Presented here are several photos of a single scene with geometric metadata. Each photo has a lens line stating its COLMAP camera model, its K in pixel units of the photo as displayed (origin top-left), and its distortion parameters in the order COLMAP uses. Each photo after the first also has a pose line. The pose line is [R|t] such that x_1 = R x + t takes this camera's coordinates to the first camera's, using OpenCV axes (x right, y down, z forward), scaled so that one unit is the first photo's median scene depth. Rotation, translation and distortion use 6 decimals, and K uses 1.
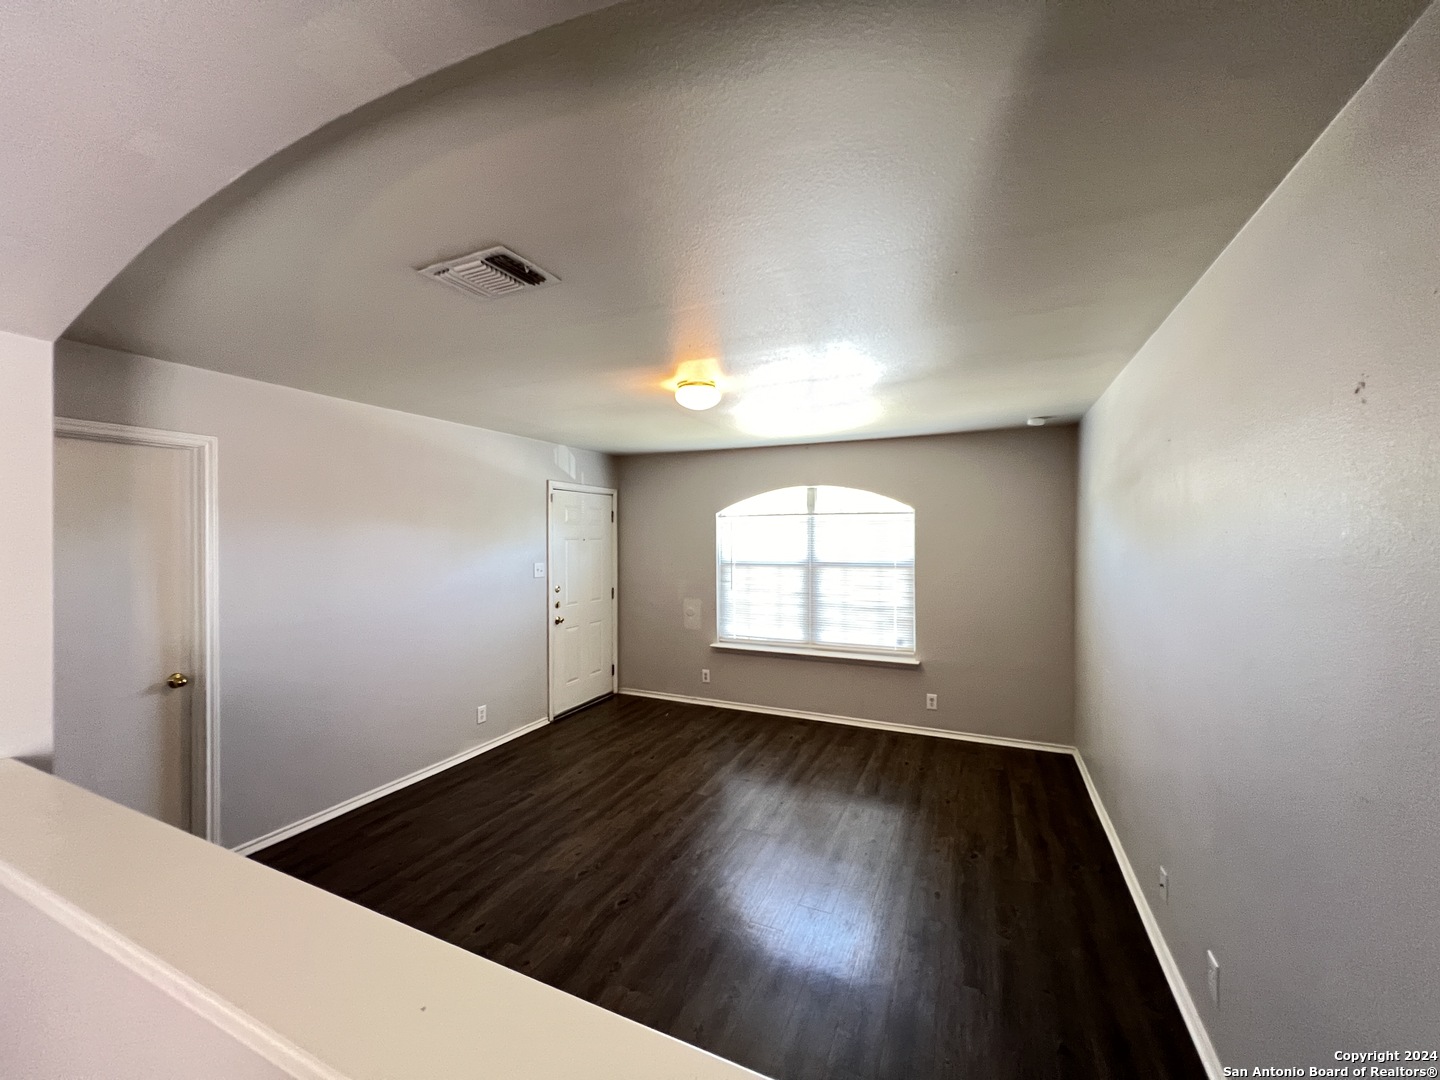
lens RADIAL K [[574.8, 0, 720.0], [0, 574.8, 540.0], [0, 0, 1]] dist [-0.001767, -0.000613]
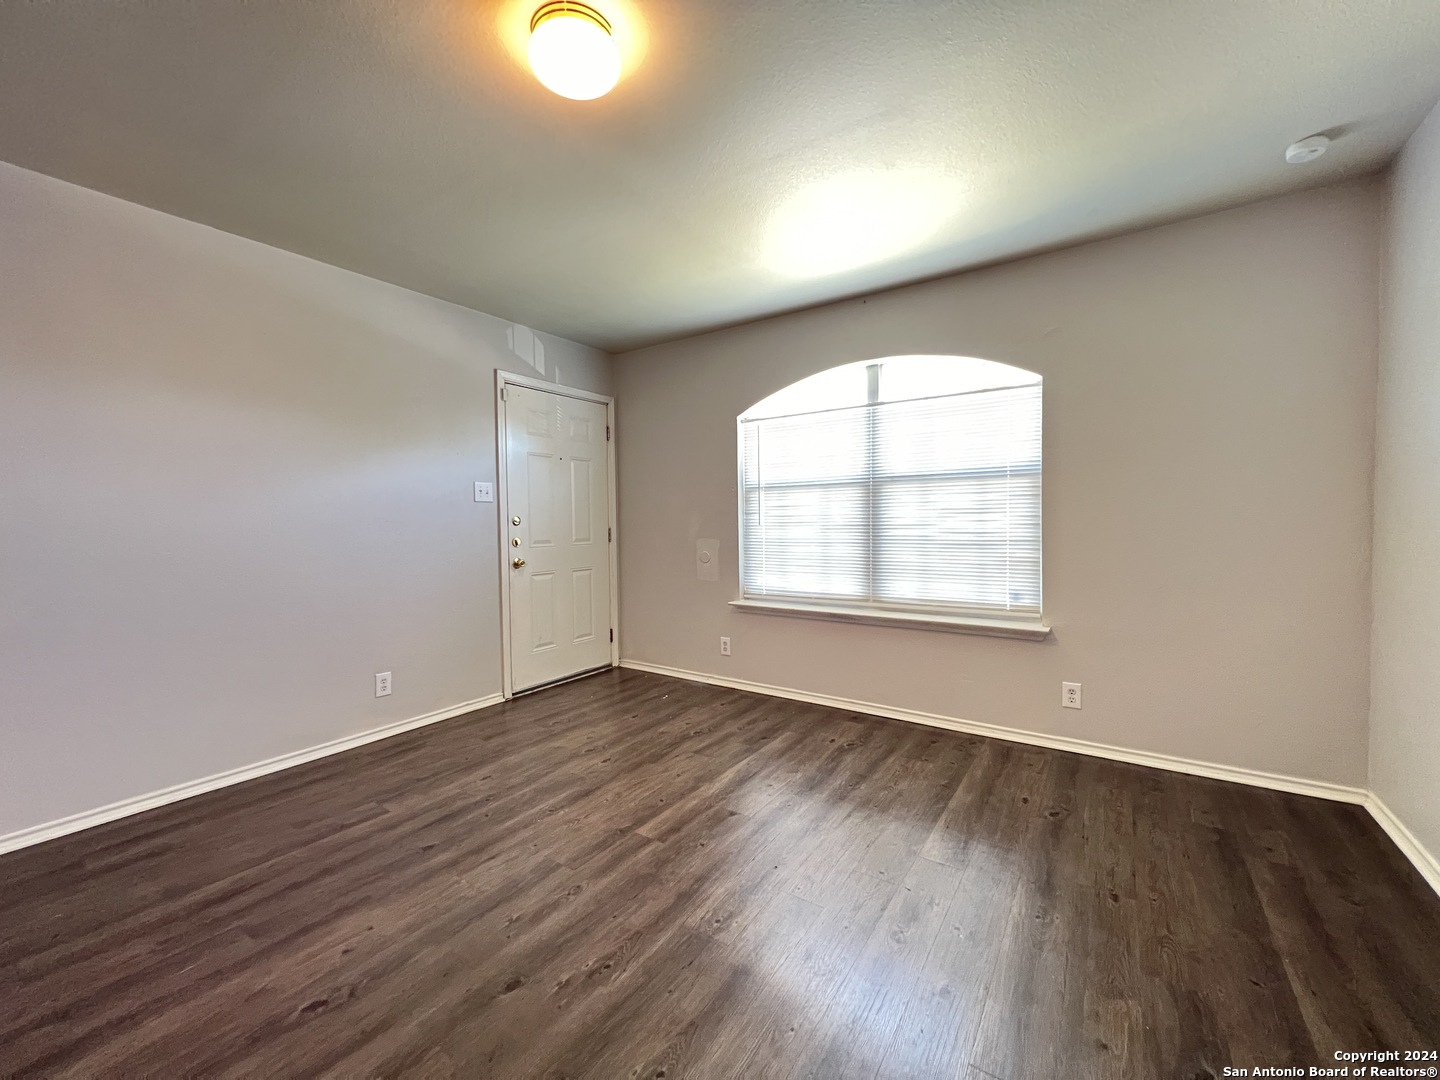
lens RADIAL K [[575.8, 0, 720.0], [0, 575.8, 540.0], [0, 0, 1]] dist [-0.003027, 0.000120]
pose [[0.984048, -0.003900, -0.177858, 0.112874], [0.008812, 0.999601, 0.026835, 0.099089], [0.177682, -0.027974, 0.983690, 0.343396]]
